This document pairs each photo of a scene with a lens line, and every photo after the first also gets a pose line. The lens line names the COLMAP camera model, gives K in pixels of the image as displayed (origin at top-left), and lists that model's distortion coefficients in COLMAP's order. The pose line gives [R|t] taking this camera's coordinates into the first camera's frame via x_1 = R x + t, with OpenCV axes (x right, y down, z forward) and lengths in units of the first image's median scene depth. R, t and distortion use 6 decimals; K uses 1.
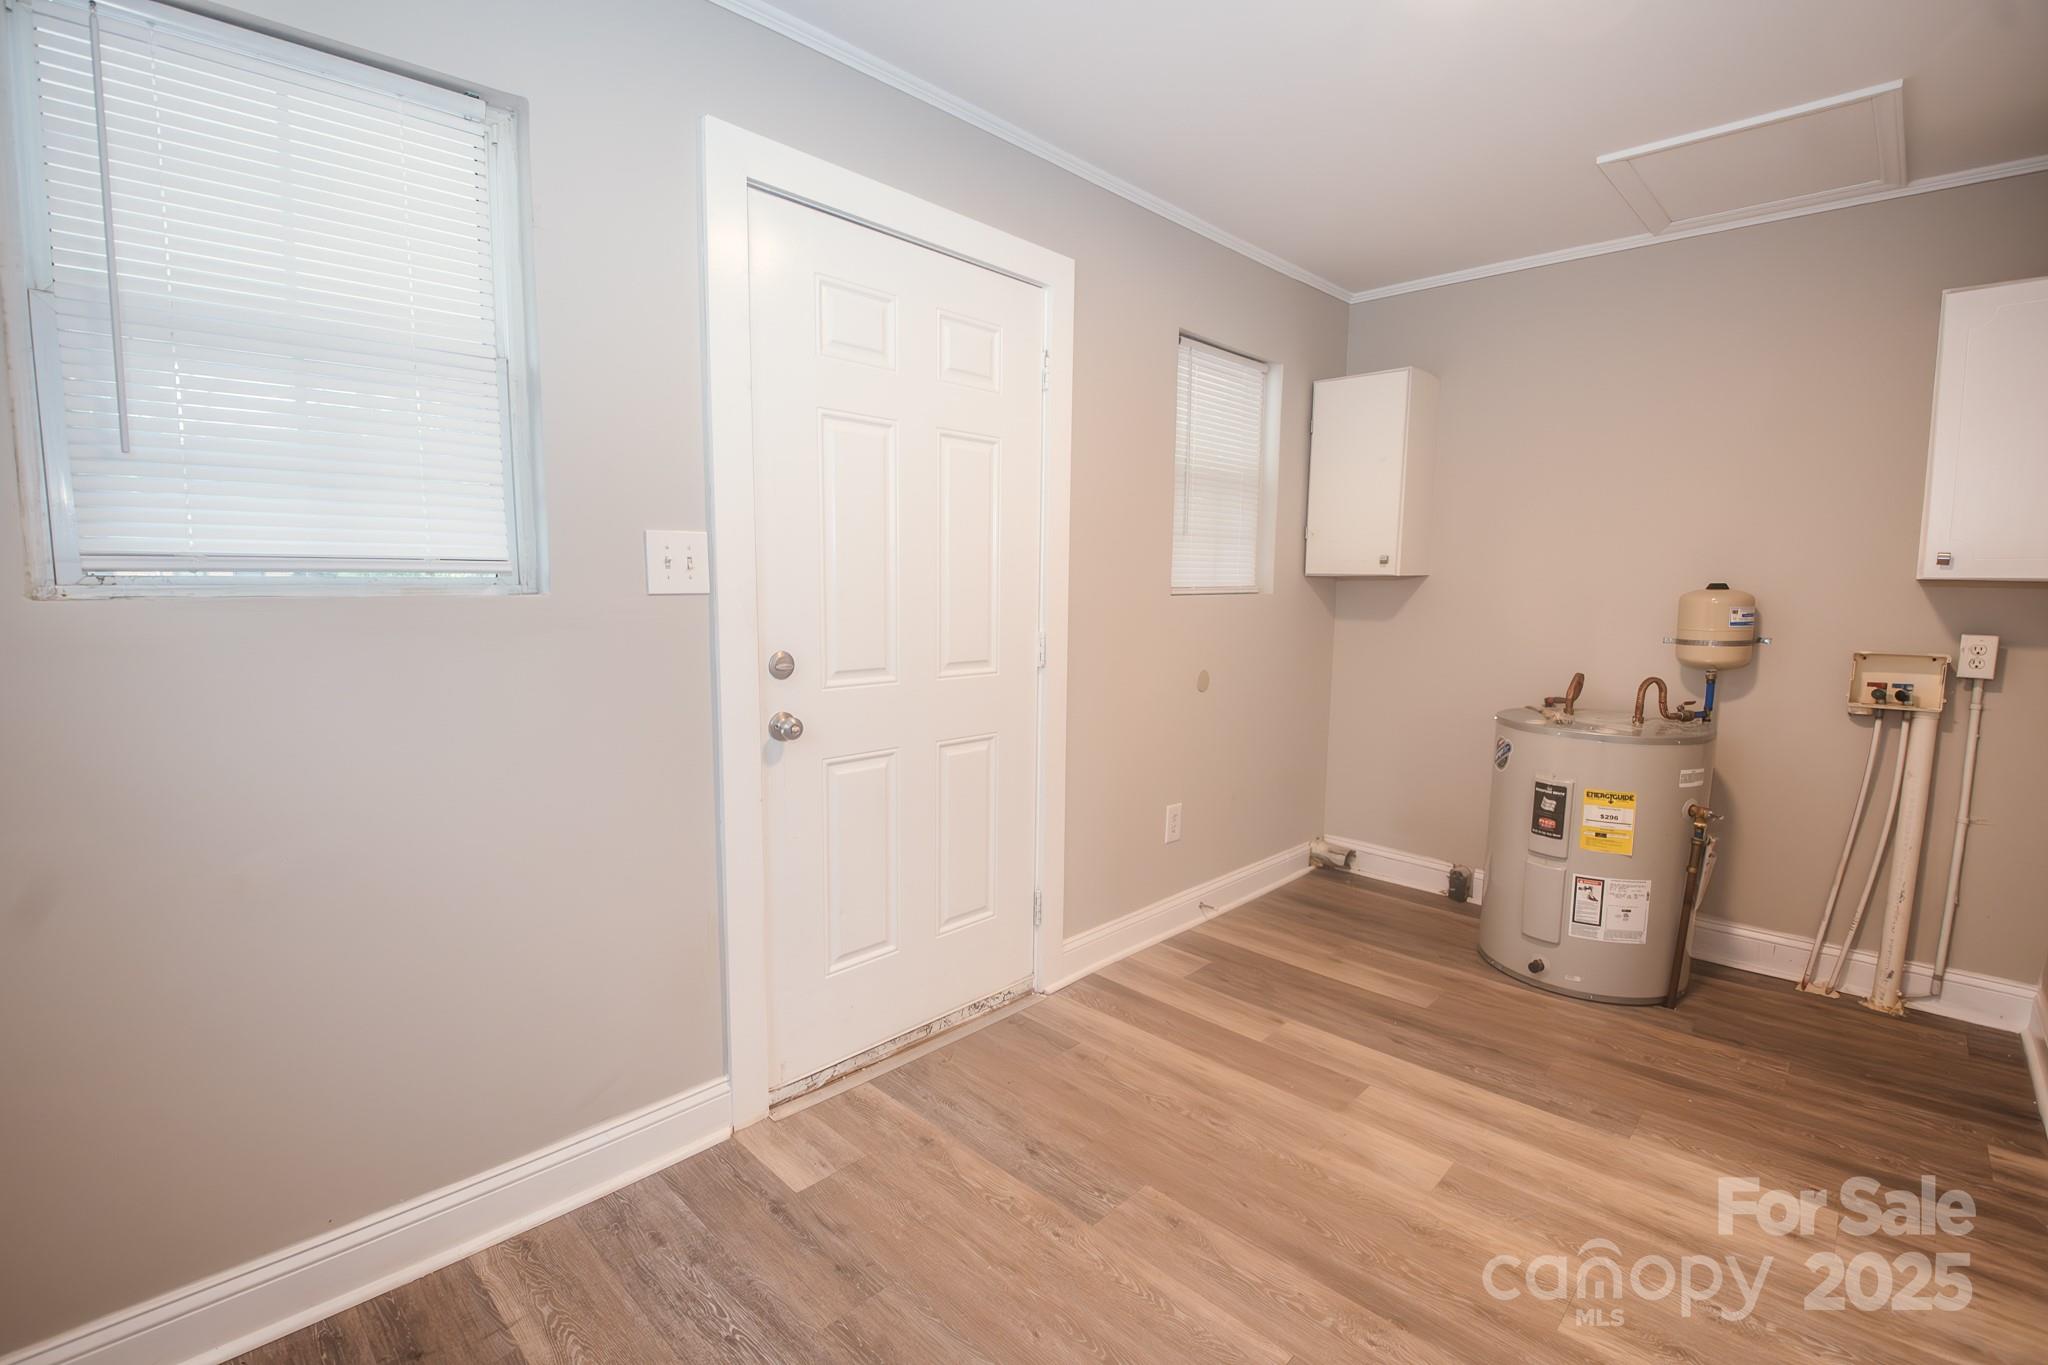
lens RADIAL K [[923.6, 0, 1018.2], [0, 923.6, 688.5], [0, 0, 1]] dist [0.000052, -0.002097]
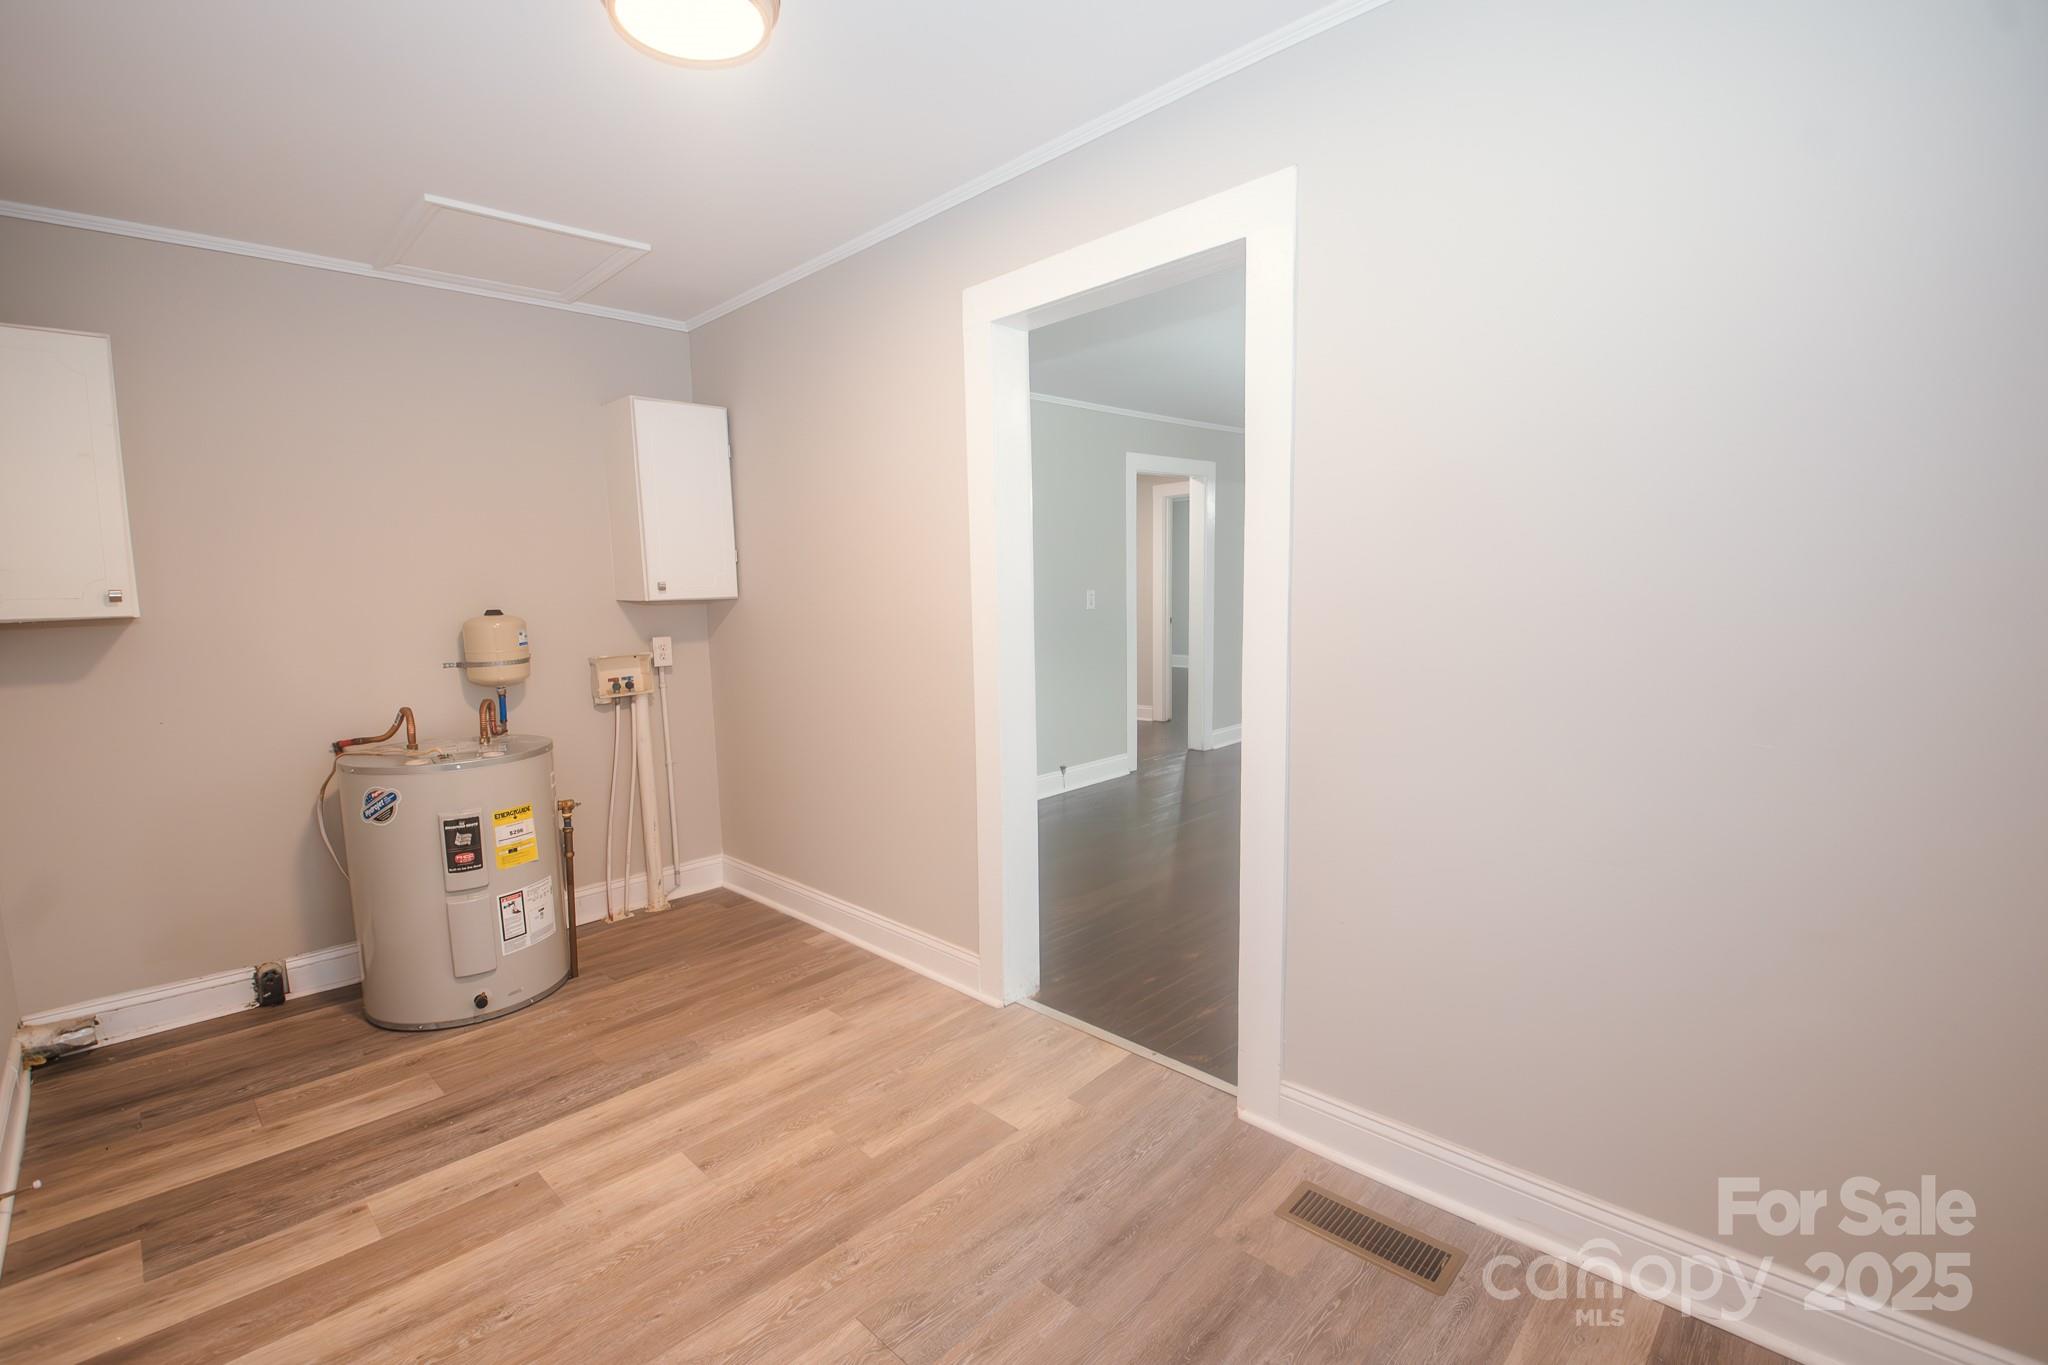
lens RADIAL K [[923.6, 0, 1019.4], [0, 923.6, 690.7], [0, 0, 1]] dist [0.000052, -0.002097]
pose [[0.016912, -0.129812, 0.991394, -0.389894], [0.142625, 0.981710, 0.126111, -0.072985], [-0.989632, 0.139265, 0.035118, 0.366037]]
